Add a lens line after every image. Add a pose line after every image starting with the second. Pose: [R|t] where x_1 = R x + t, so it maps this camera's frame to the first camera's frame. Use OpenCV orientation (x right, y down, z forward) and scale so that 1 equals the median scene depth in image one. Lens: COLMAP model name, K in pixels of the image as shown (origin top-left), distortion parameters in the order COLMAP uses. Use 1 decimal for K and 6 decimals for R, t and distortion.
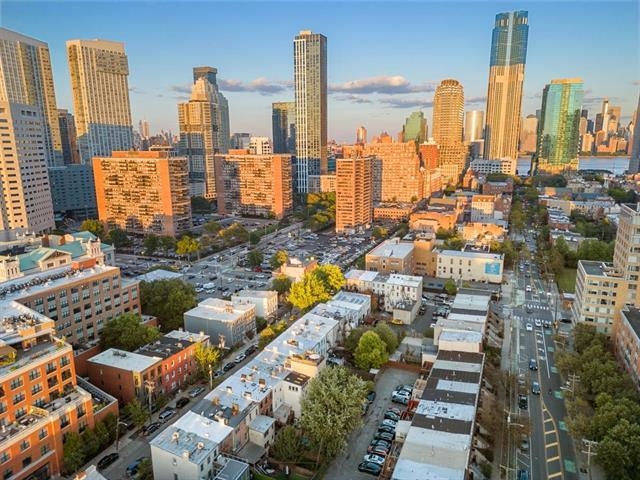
lens RADIAL K [[468.1, 0, 393.0], [0, 468.1, 248.8], [0, 0, 1]] dist [0.036524, -0.000392]
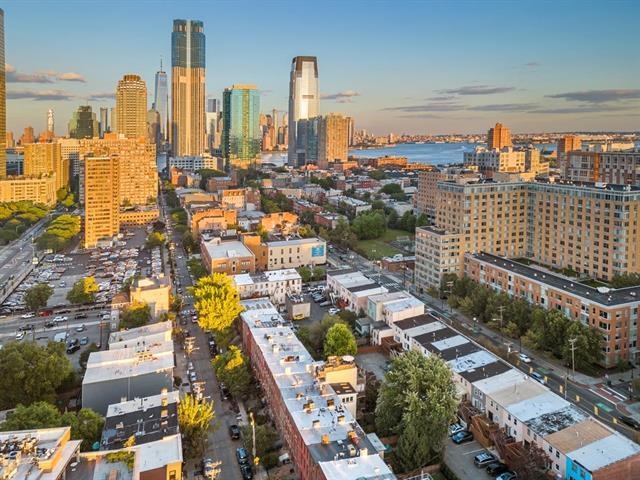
lens RADIAL K [[436.9, 0, 390.7], [0, 436.9, 175.8], [0, 0, 1]] dist [0.007935, 0.005223]
pose [[0.730172, -0.060421, 0.680587, -0.204434], [0.156174, 0.984472, -0.080154, -0.013503], [-0.665176, 0.164816, 0.728270, 0.075999]]
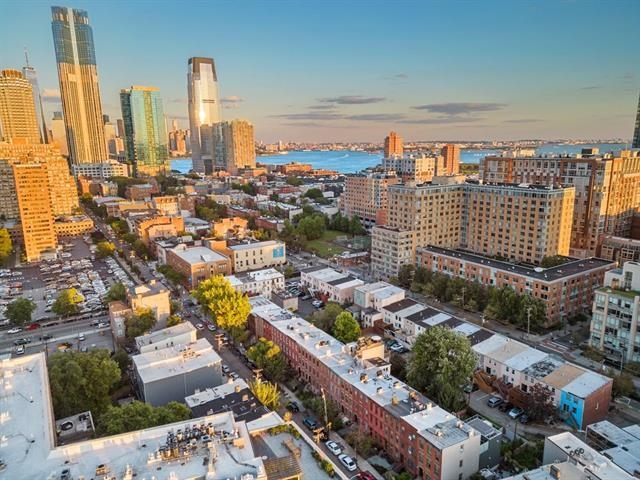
lens RADIAL K [[398.0, 0, 373.8], [0, 398.0, 239.7], [0, 0, 1]] dist [0.023230, -0.001529]
pose [[0.571990, -0.188875, 0.798219, -0.262648], [0.184071, 0.977866, 0.099482, -0.026295], [-0.799341, 0.090026, 0.594096, 0.131279]]
